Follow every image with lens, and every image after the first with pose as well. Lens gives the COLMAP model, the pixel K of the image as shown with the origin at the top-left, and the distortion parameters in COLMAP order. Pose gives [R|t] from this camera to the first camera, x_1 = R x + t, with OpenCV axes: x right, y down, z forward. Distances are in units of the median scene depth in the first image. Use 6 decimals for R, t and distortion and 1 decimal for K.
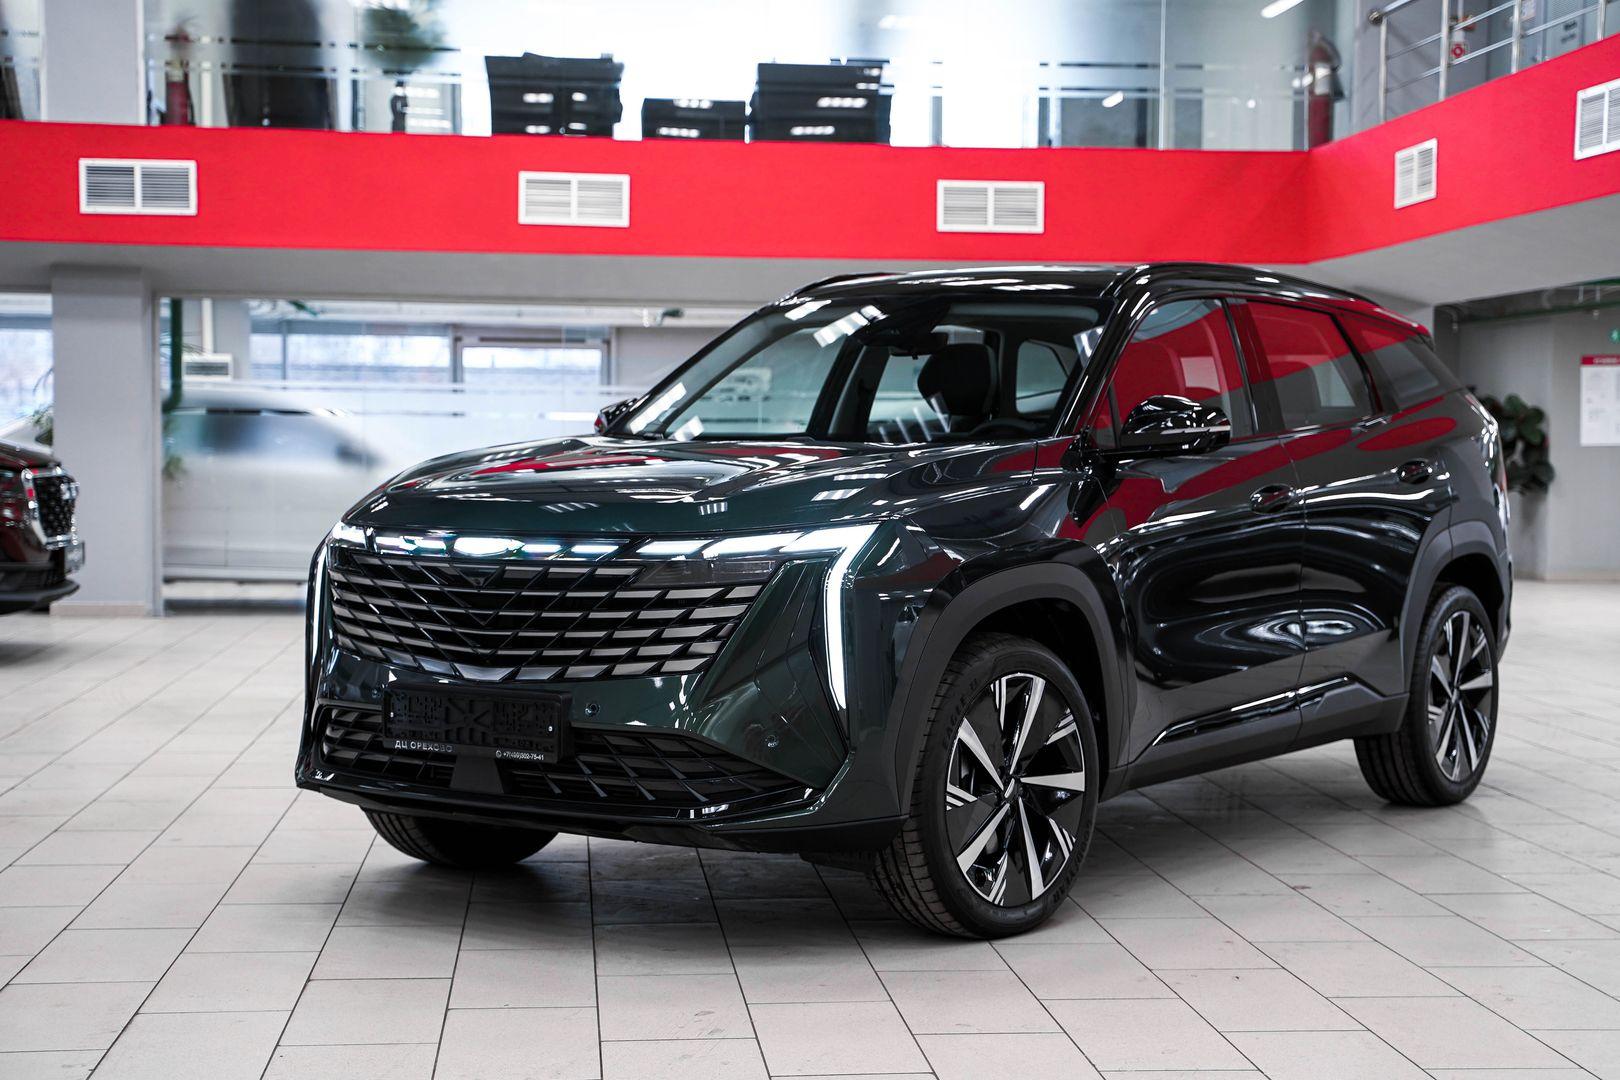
lens RADIAL K [[2580.2, 0, 810.0], [0, 2580.2, 540.0], [0, 0, 1]] dist [0.161136, 0.078153]
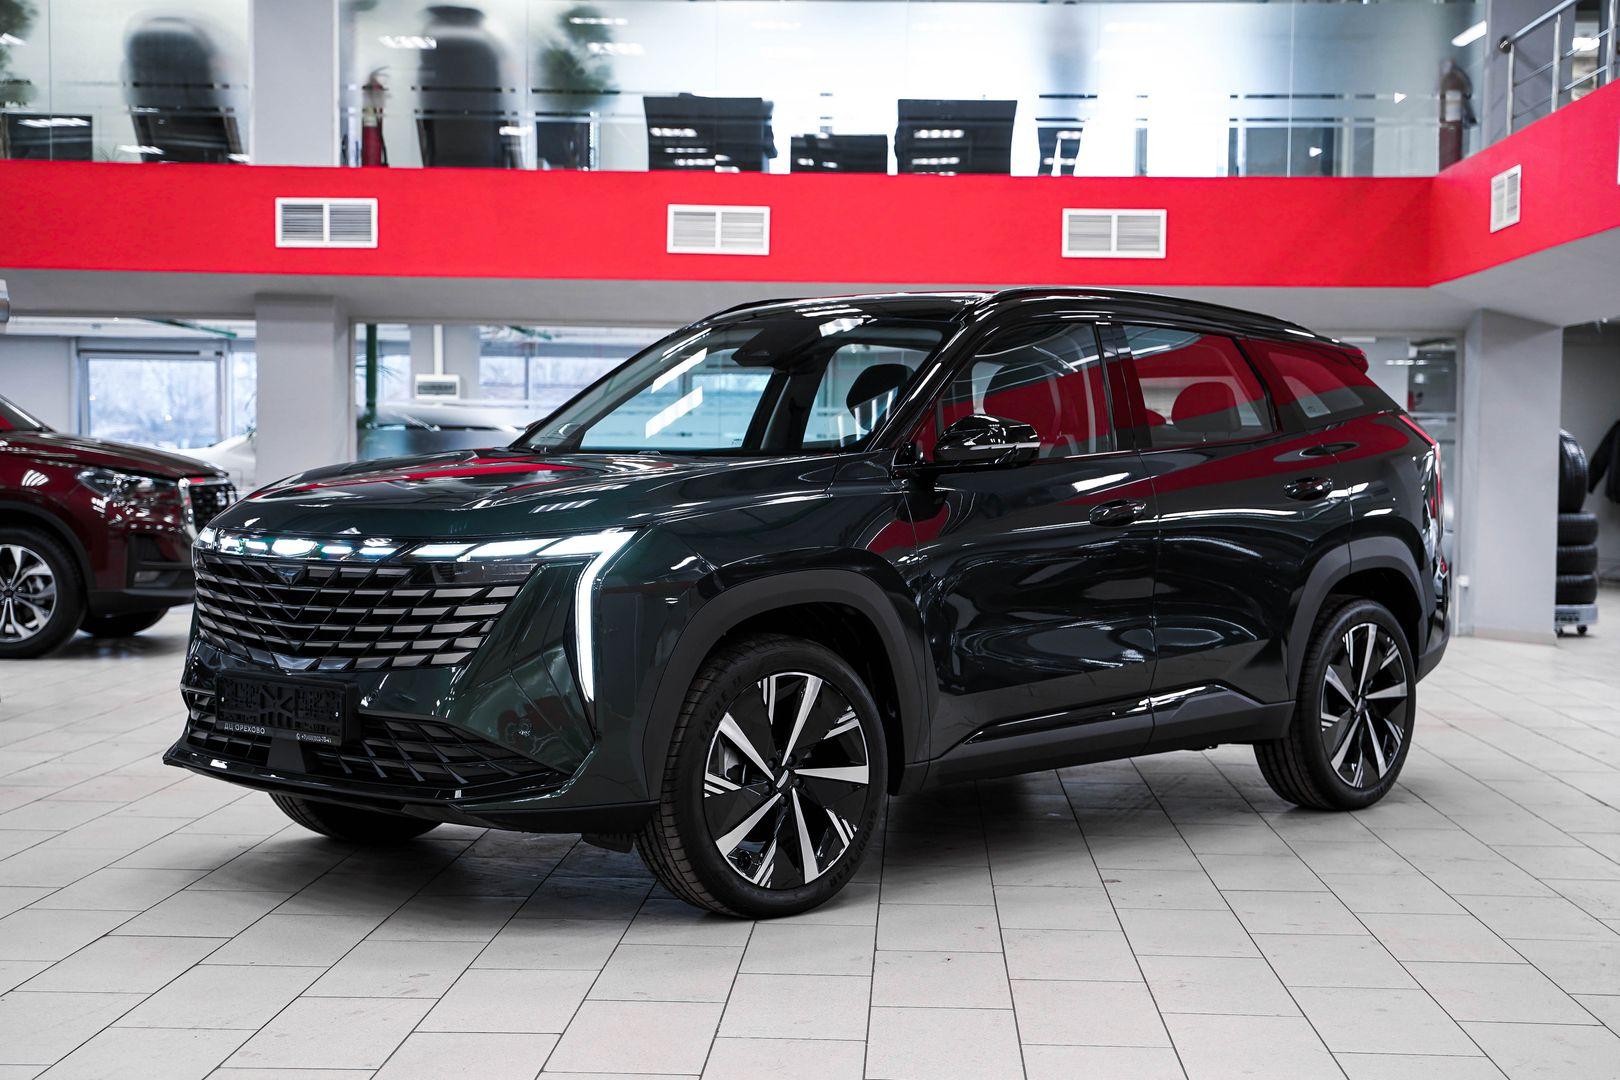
lens RADIAL K [[2469.1, 0, 810.0], [0, 2469.1, 540.0], [0, 0, 1]] dist [0.116023, 0.101940]
pose [[0.990394, 0.010595, -0.137870, 0.167304], [-0.011292, 0.999927, -0.004274, 0.000858], [0.137815, 0.005790, 0.990441, -0.010123]]
